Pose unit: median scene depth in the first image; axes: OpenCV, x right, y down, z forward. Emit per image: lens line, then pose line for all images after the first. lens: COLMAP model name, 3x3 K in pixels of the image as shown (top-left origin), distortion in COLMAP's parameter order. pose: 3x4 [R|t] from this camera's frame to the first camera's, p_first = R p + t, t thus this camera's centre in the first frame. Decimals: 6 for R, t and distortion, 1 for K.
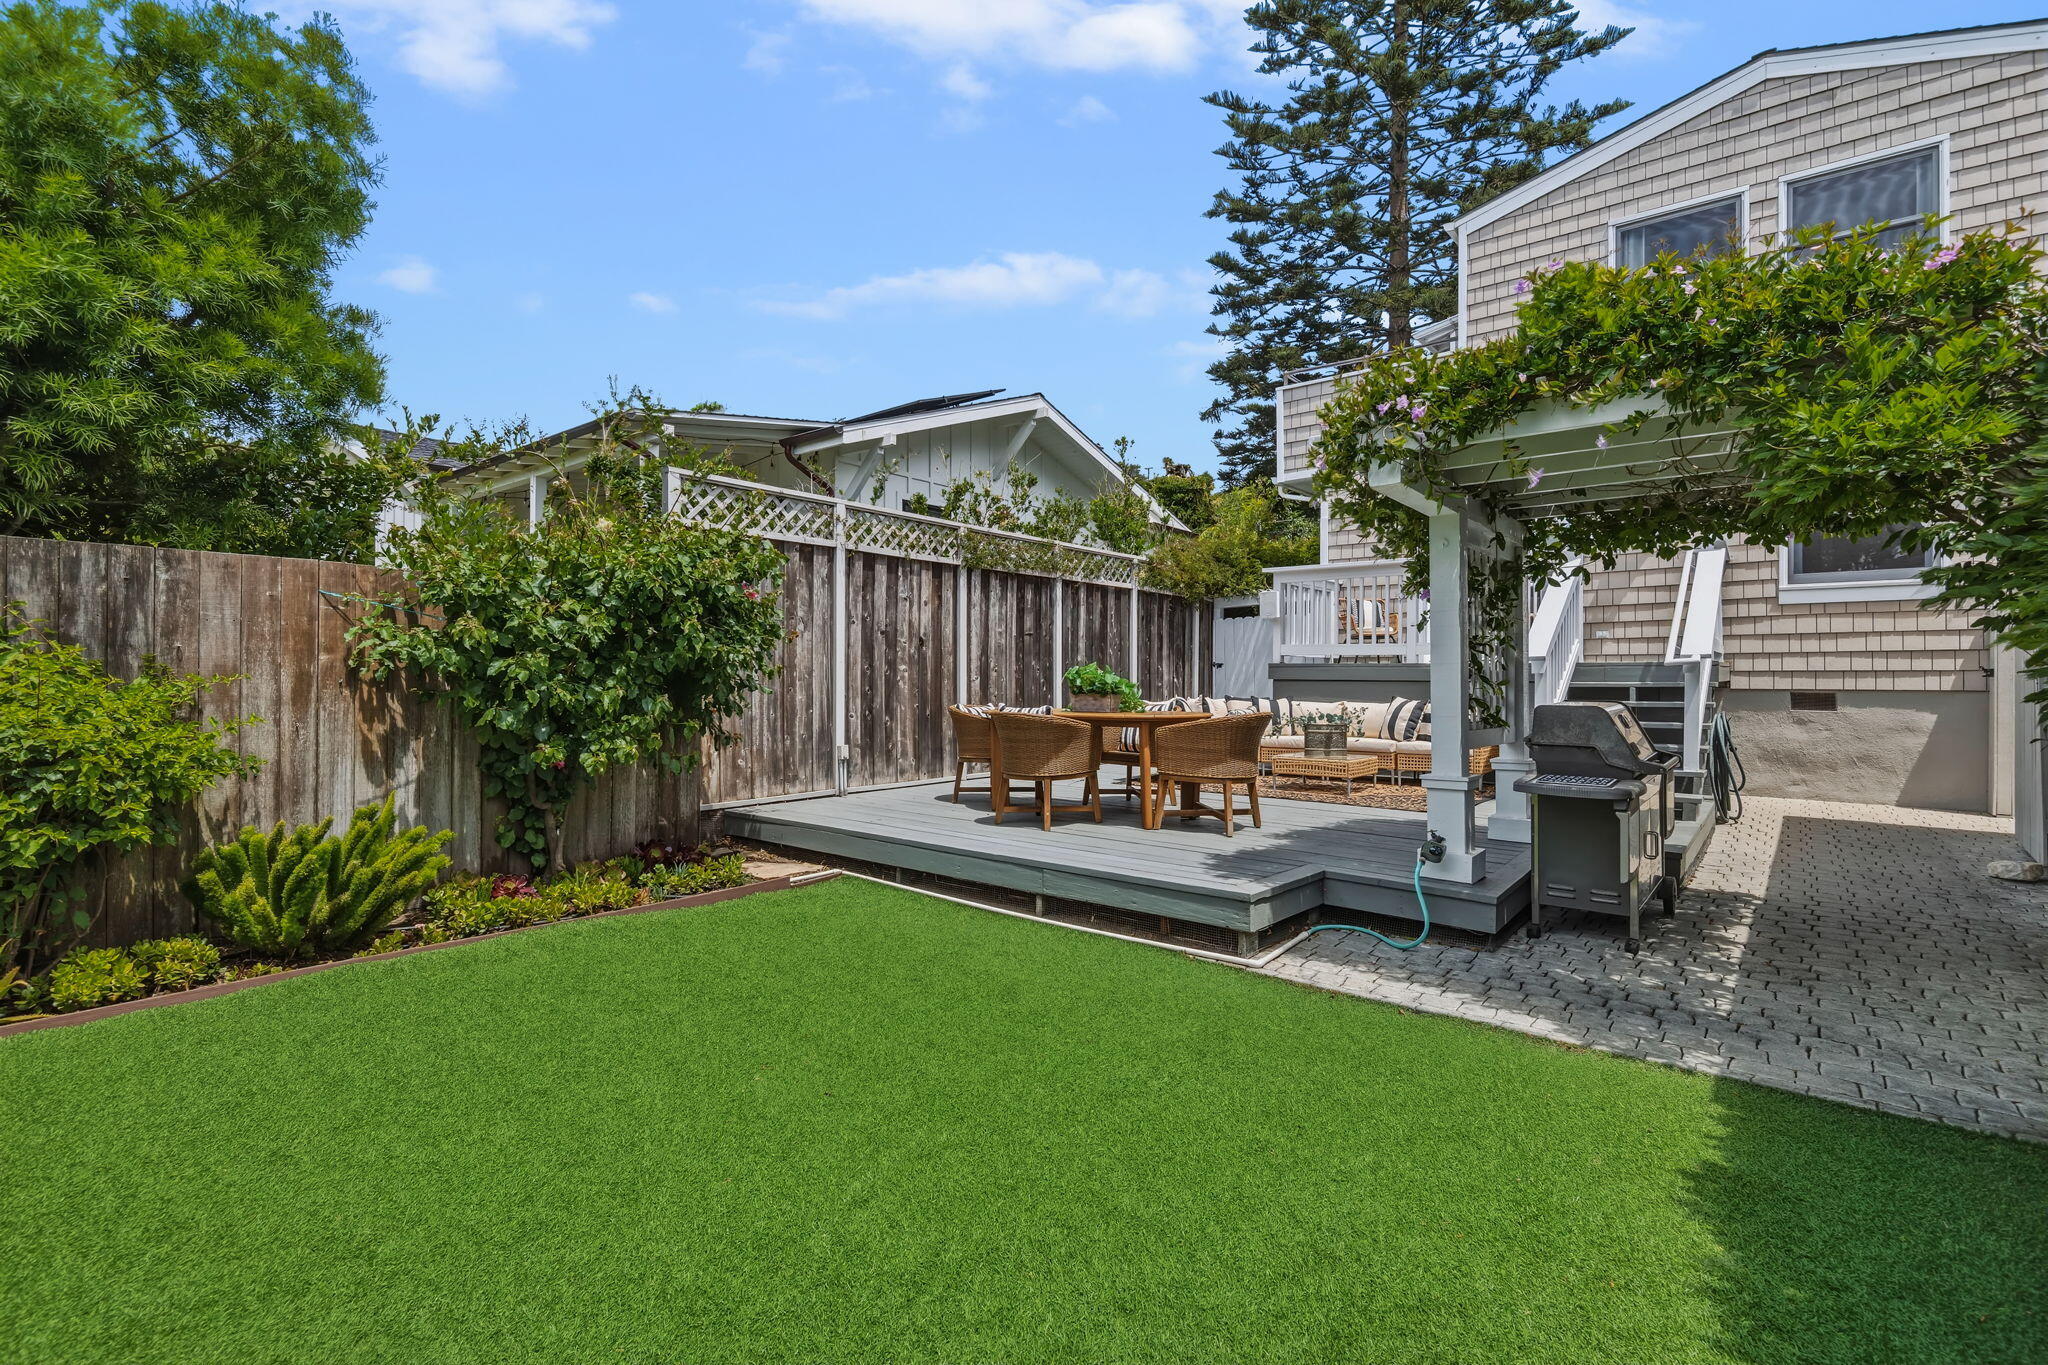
lens RADIAL K [[955.0, 0, 1020.0], [0, 955.0, 680.0], [0, 0, 1]] dist [-0.002375, -0.003380]
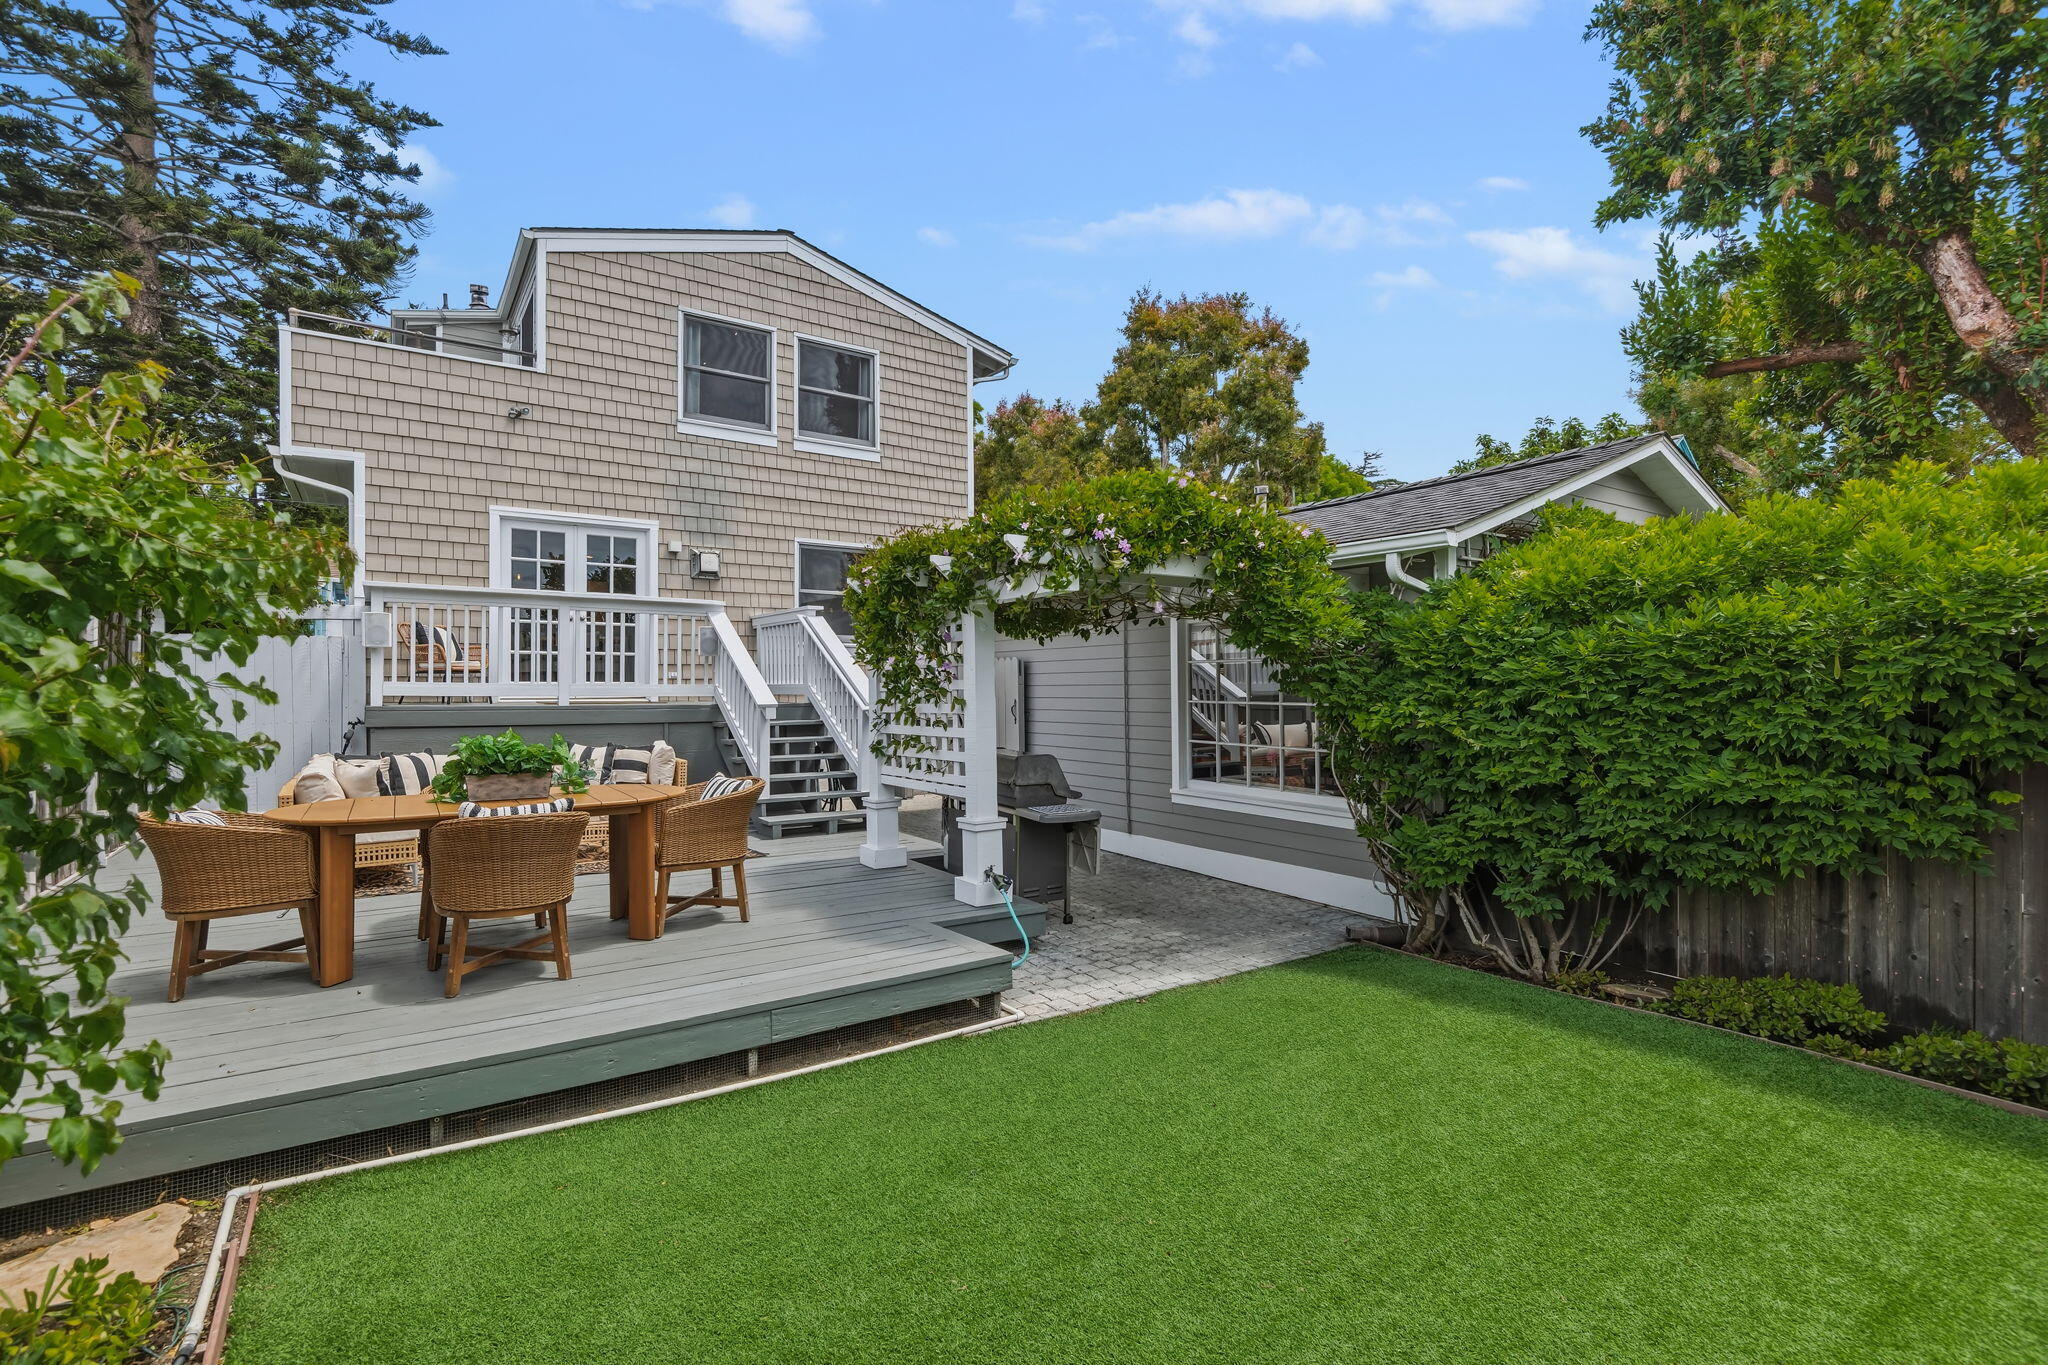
lens RADIAL K [[955.0, 0, 1031.1], [0, 955.0, 679.0], [0, 0, 1]] dist [-0.002375, -0.003380]
pose [[0.252933, 0.003094, 0.967479, -0.808471], [0.002468, 0.999990, -0.003843, -0.084590], [-0.967481, 0.003360, 0.252922, 0.708626]]
